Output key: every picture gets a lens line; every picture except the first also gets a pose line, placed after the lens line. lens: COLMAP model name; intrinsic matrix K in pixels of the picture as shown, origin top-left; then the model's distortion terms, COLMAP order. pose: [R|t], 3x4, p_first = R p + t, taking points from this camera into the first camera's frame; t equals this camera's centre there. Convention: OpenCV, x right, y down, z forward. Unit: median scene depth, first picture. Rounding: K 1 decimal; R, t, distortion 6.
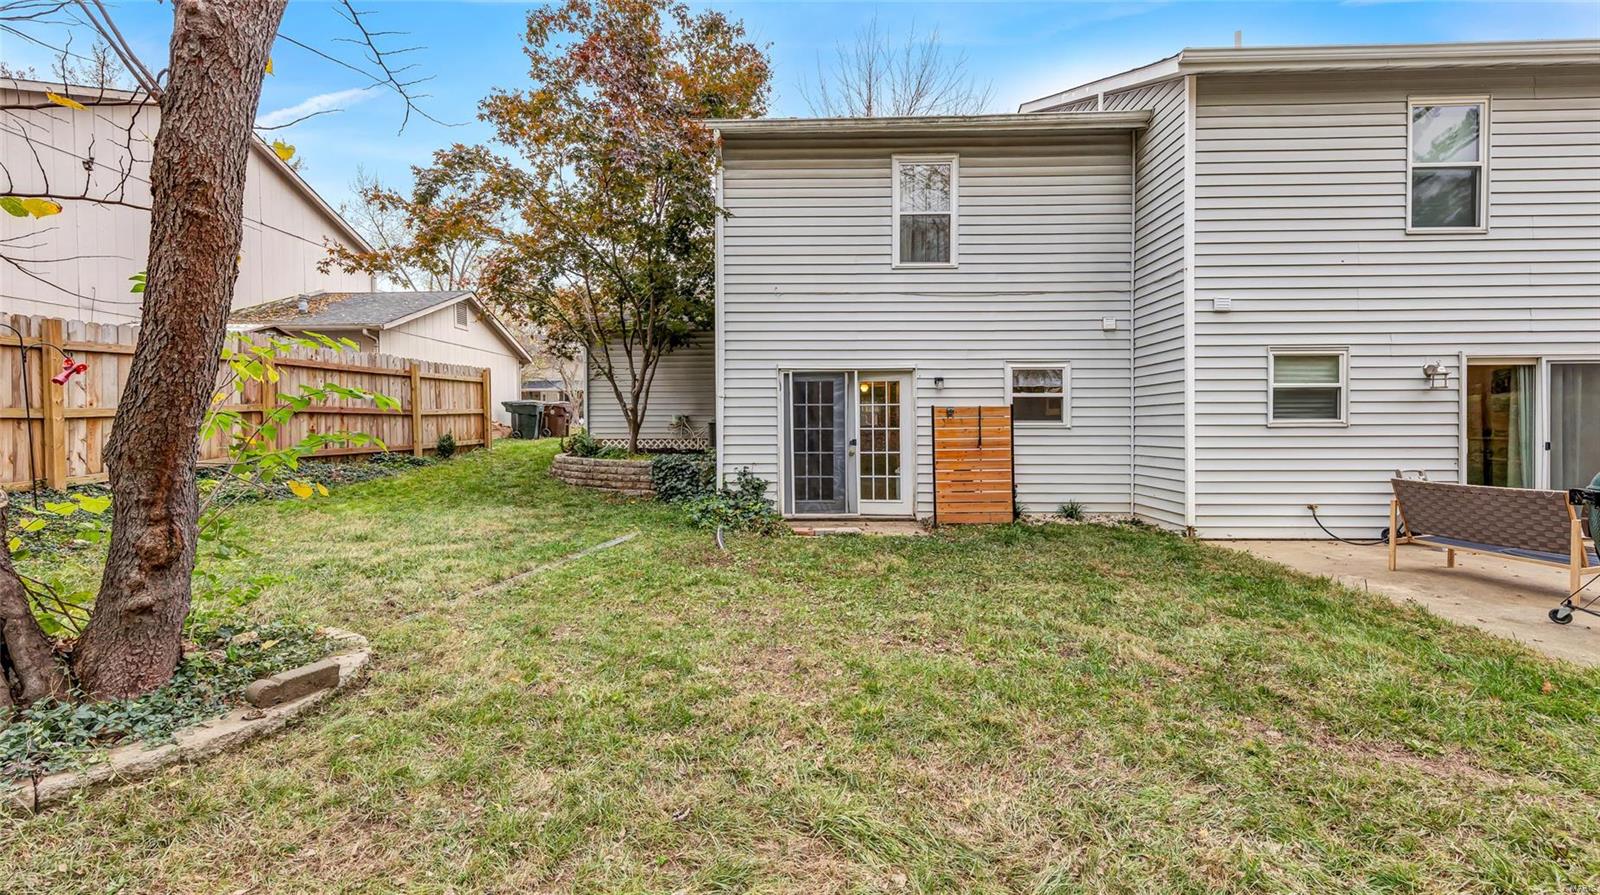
lens RADIAL K [[626.7, 0, 800.4], [0, 626.7, 440.3], [0, 0, 1]] dist [0.000817, 0.000010]
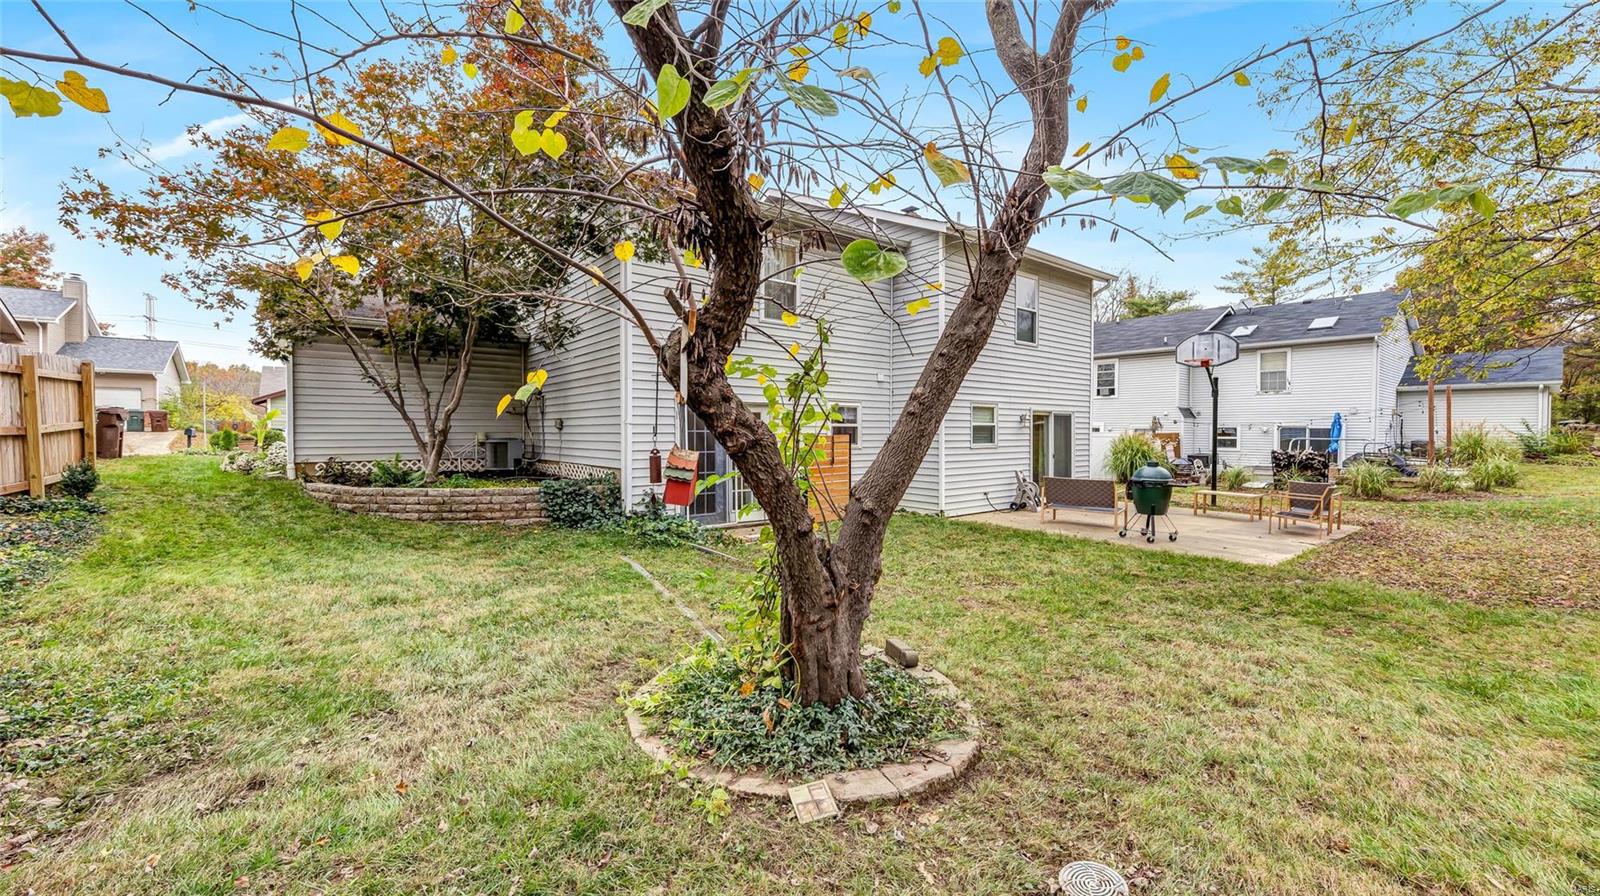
lens RADIAL K [[626.7, 0, 800.8], [0, 626.7, 445.1], [0, 0, 1]] dist [0.000817, 0.000010]
pose [[0.758145, -0.011258, 0.651989, -0.609309], [0.008476, 0.999937, 0.007410, -0.039275], [-0.652031, -0.000092, 0.758192, 0.005059]]
